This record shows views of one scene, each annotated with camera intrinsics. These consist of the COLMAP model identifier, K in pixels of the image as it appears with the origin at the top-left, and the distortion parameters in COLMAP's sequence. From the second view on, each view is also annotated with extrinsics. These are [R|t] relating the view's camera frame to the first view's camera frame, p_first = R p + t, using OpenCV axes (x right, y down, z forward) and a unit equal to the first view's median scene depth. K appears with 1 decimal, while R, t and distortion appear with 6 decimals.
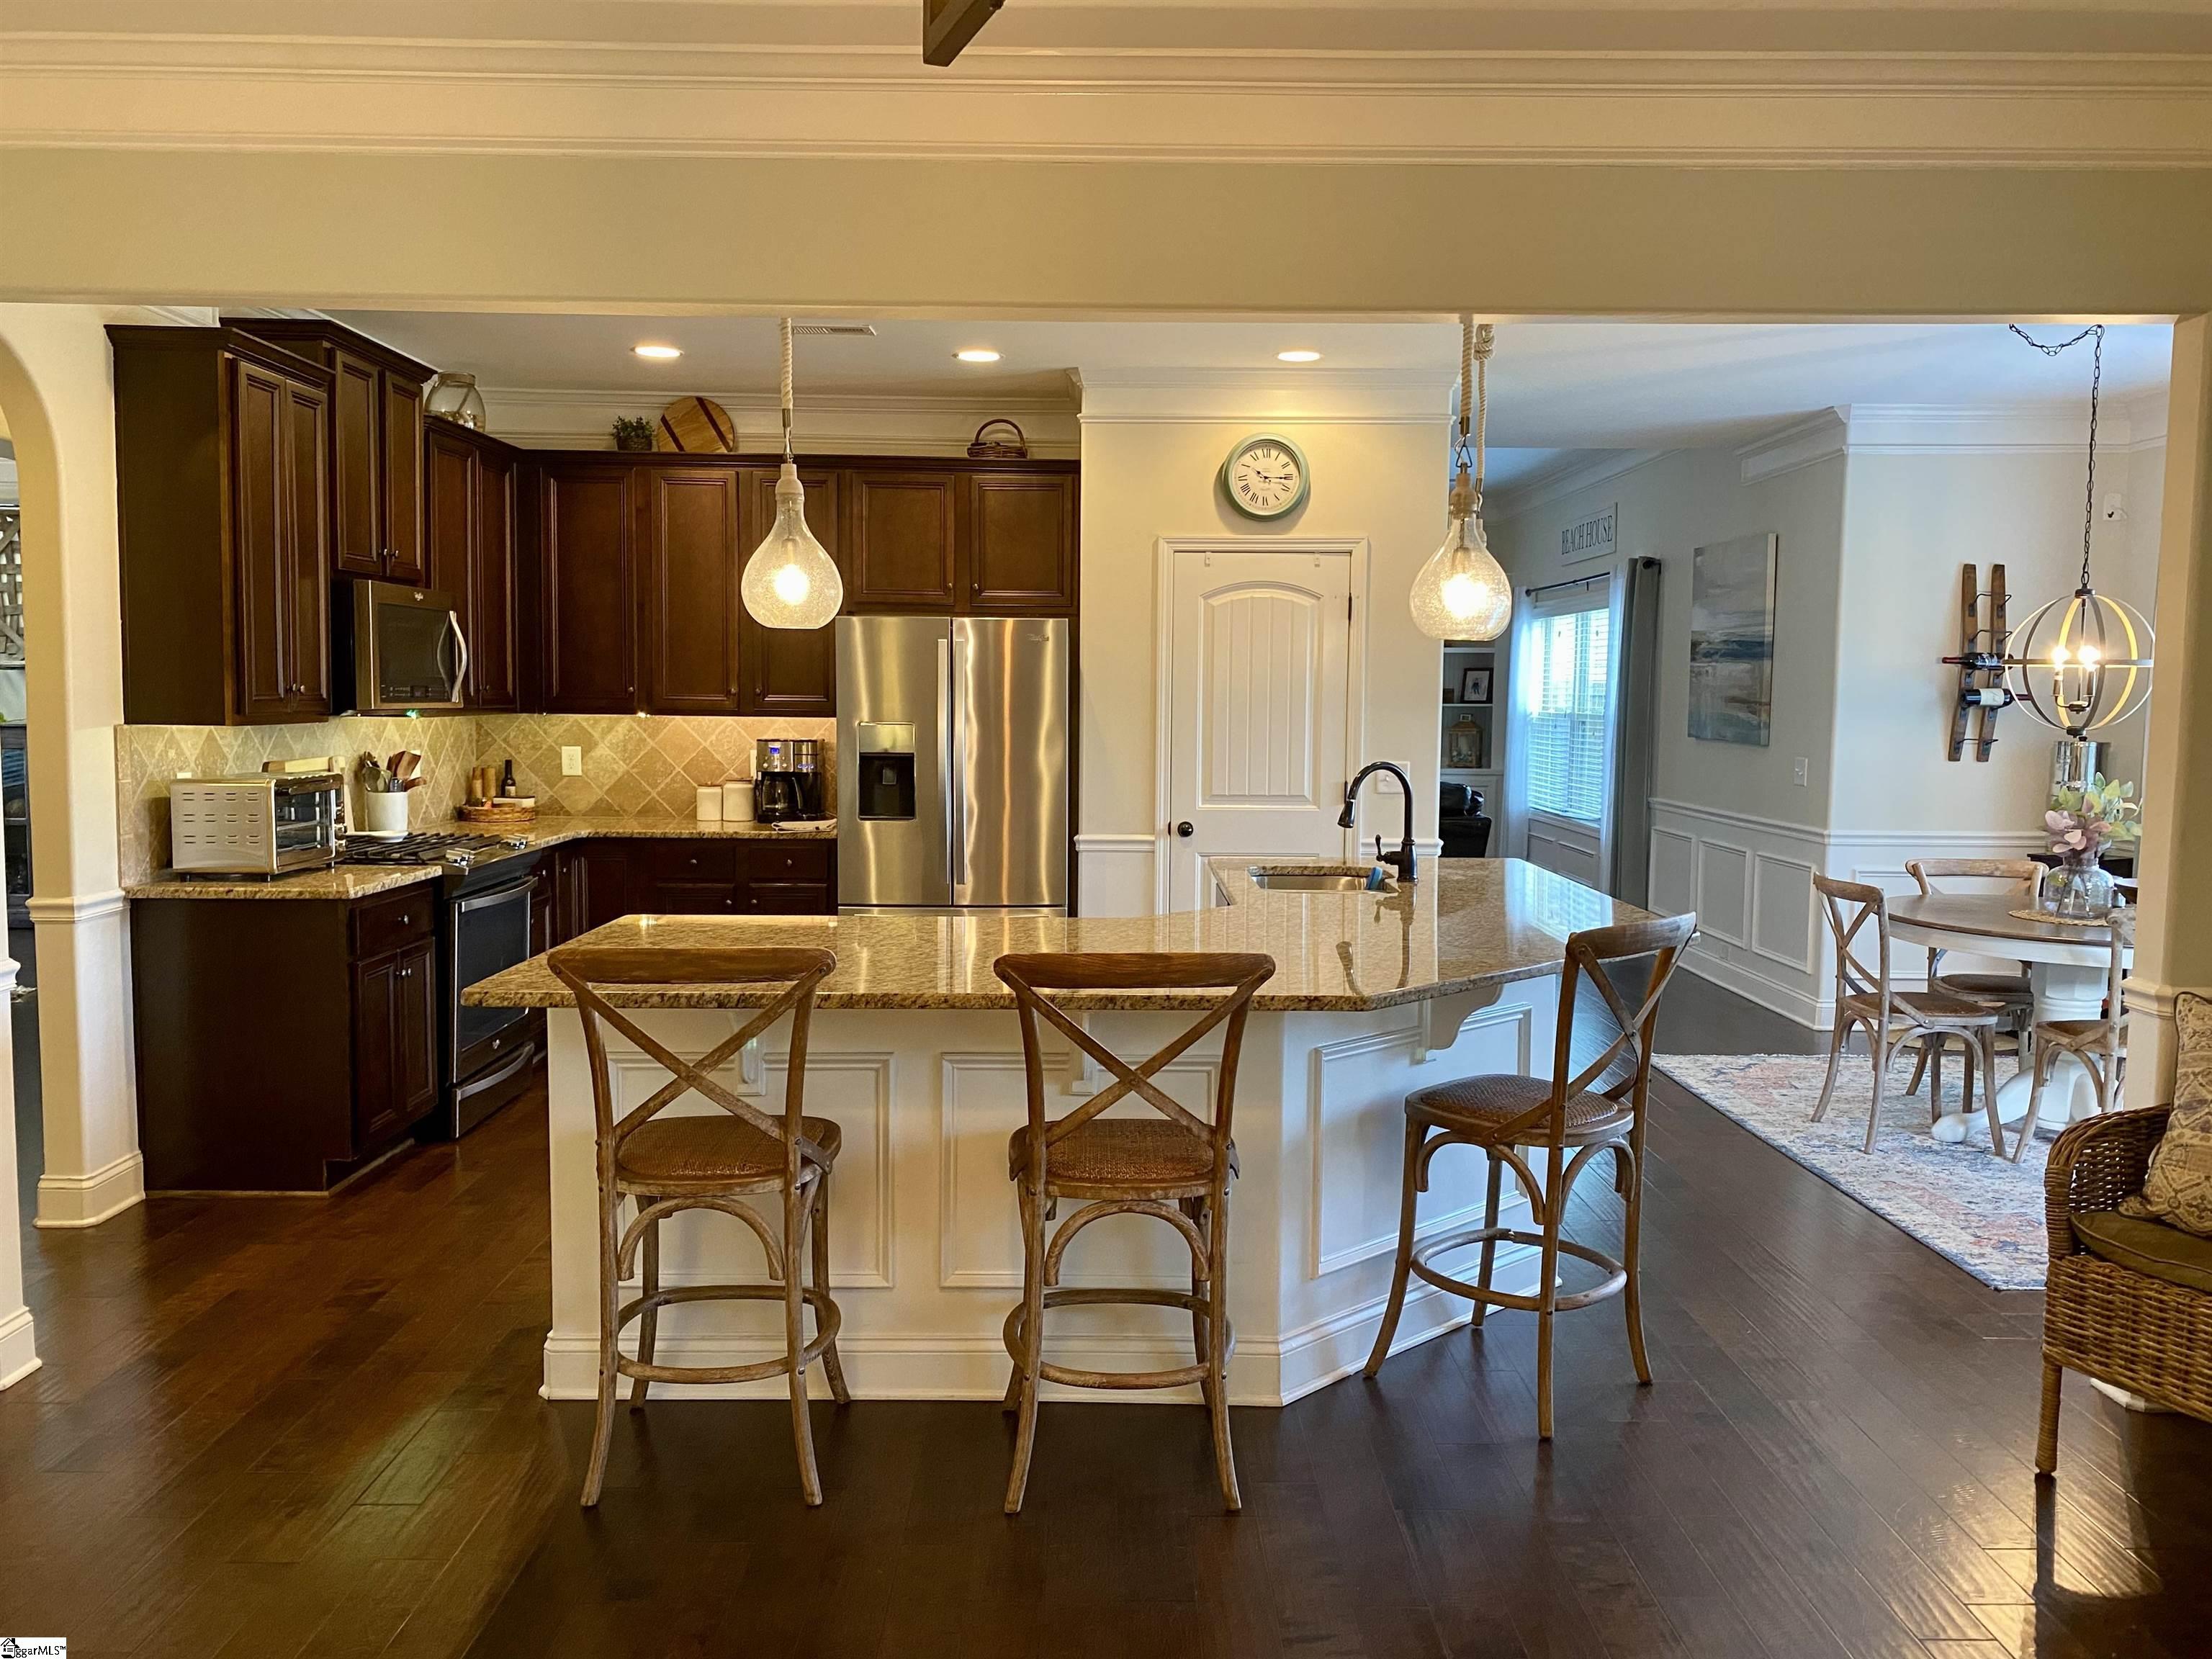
lens RADIAL K [[1699.9, 0, 1102.1], [0, 1699.9, 823.5], [0, 0, 1]] dist [0.047912, -0.022386]
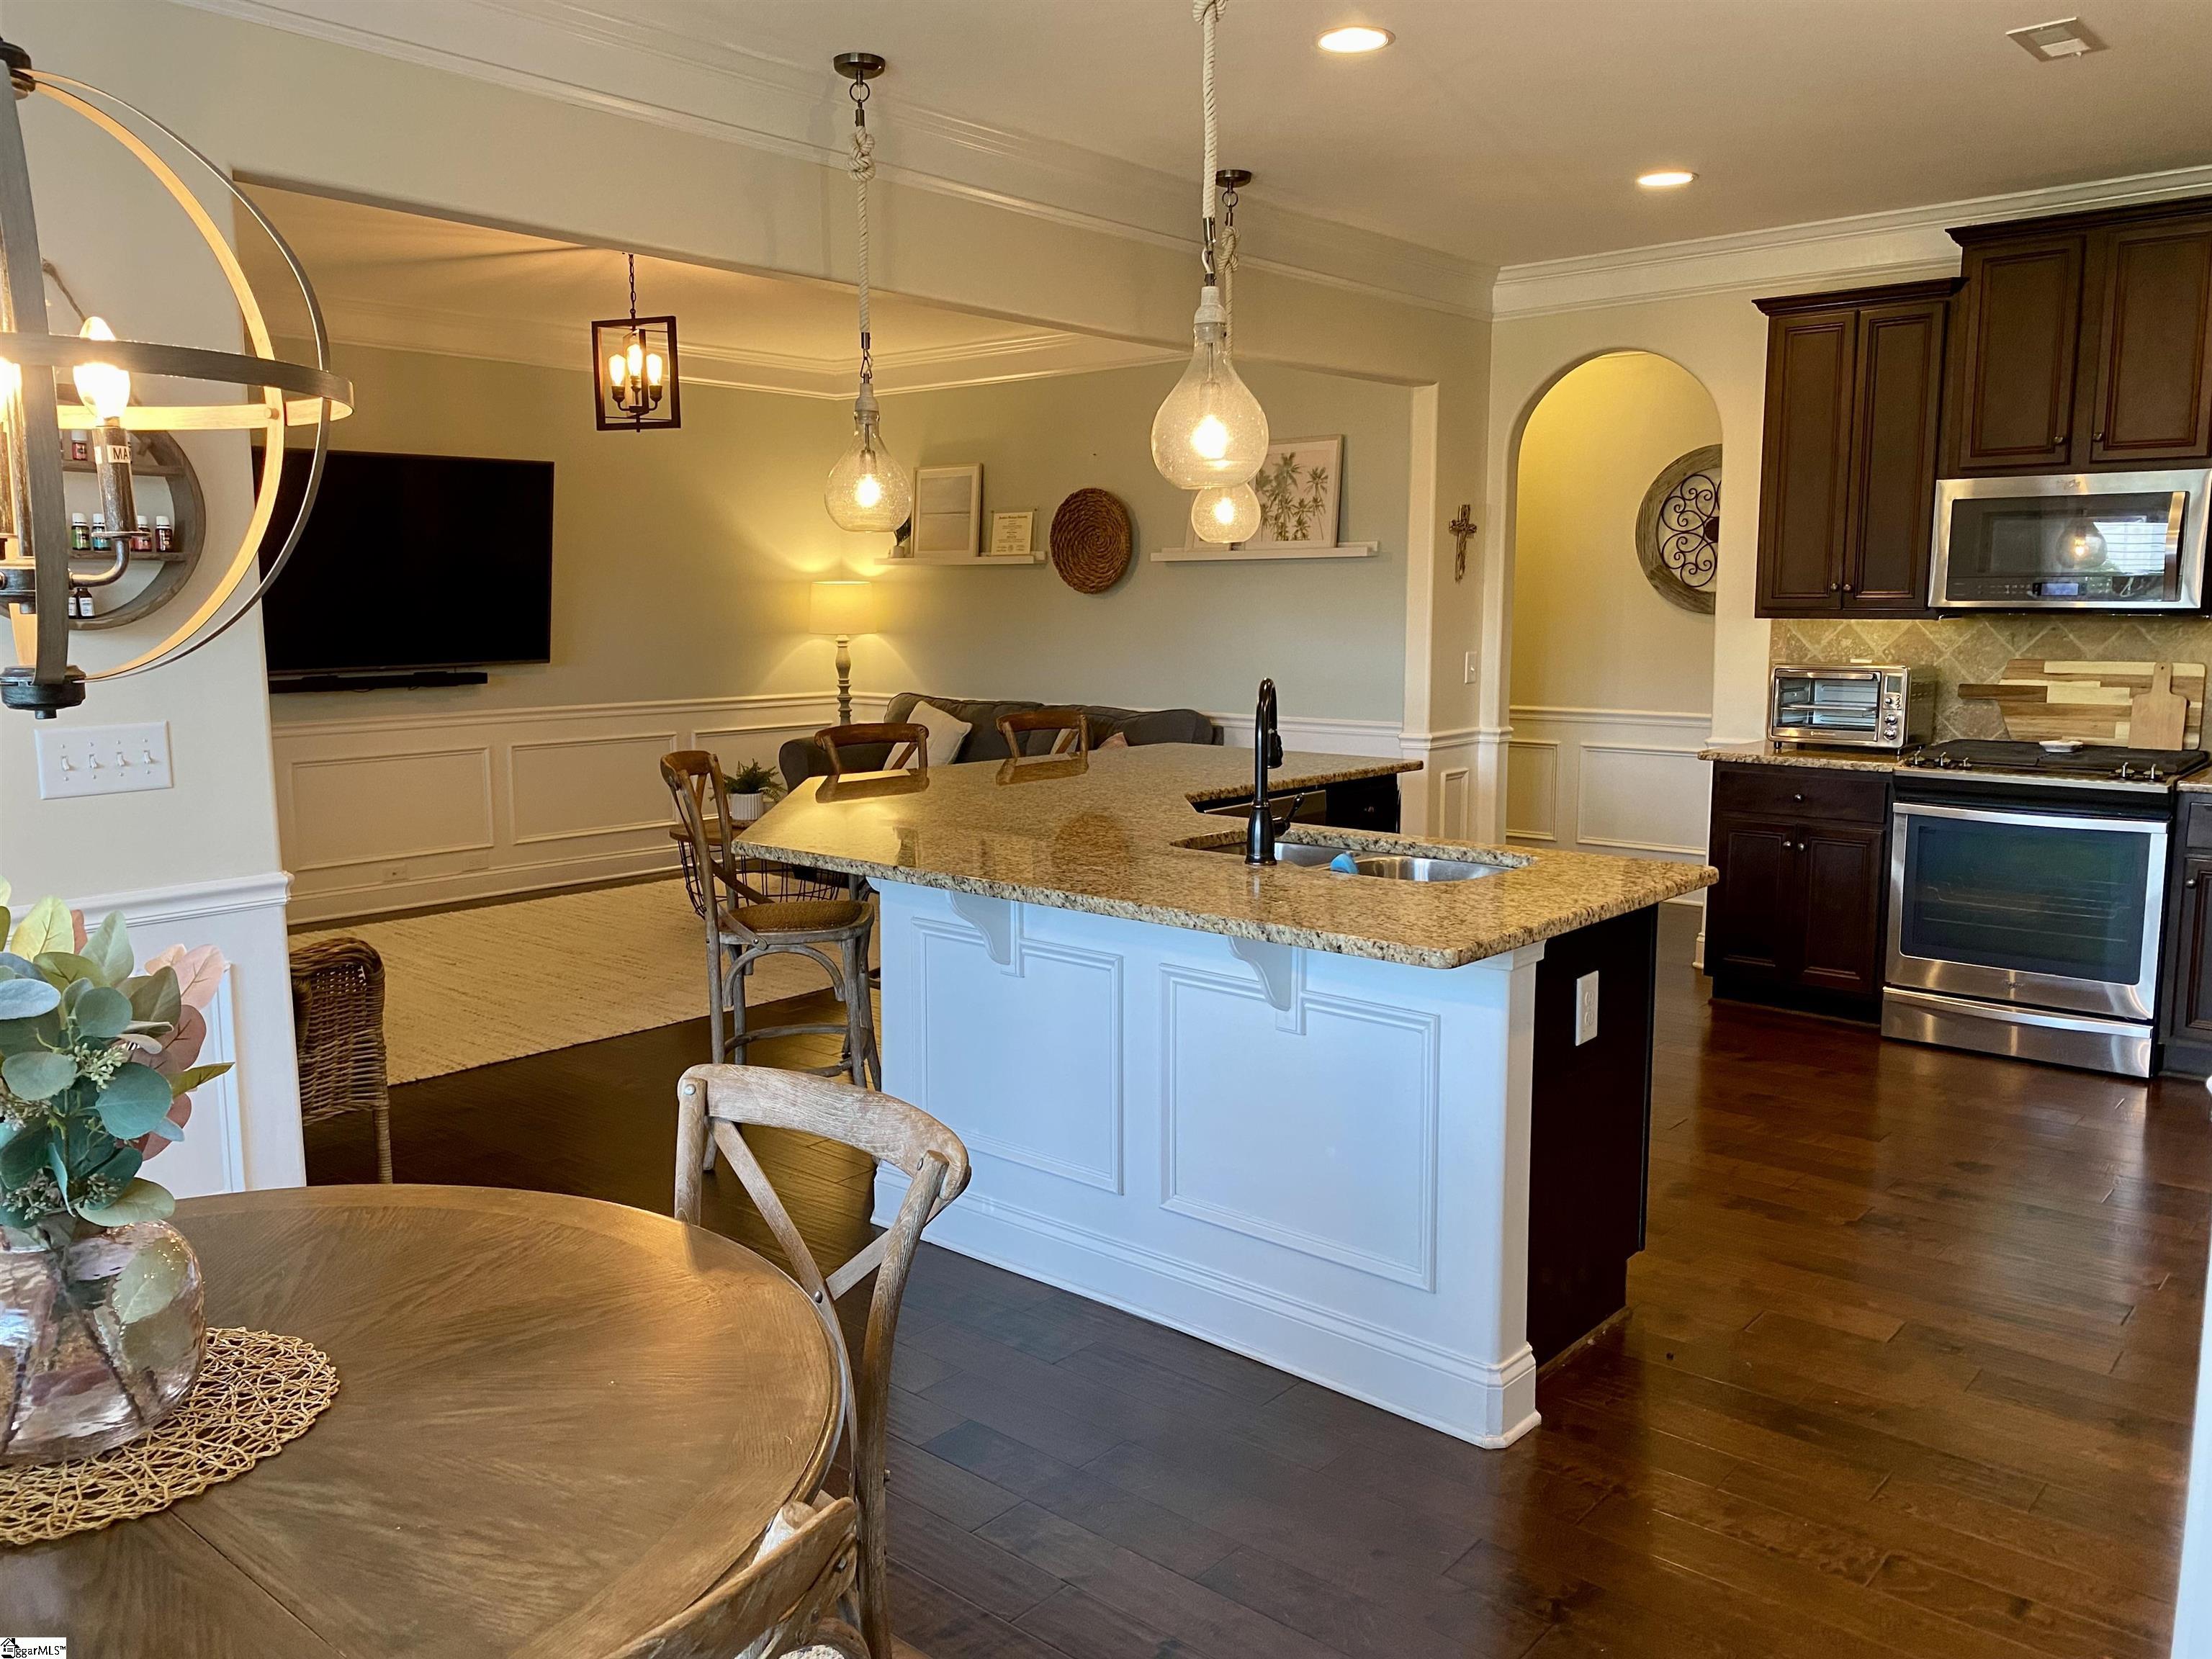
lens RADIAL K [[1699.9, 0, 1111.5], [0, 1699.9, 831.9], [0, 0, 1]] dist [0.047912, -0.022386]
pose [[-0.652566, 0.095349, -0.751709, 0.538200], [-0.068197, 0.980634, 0.183590, -0.072761], [0.754657, 0.171069, -0.633426, 1.057511]]
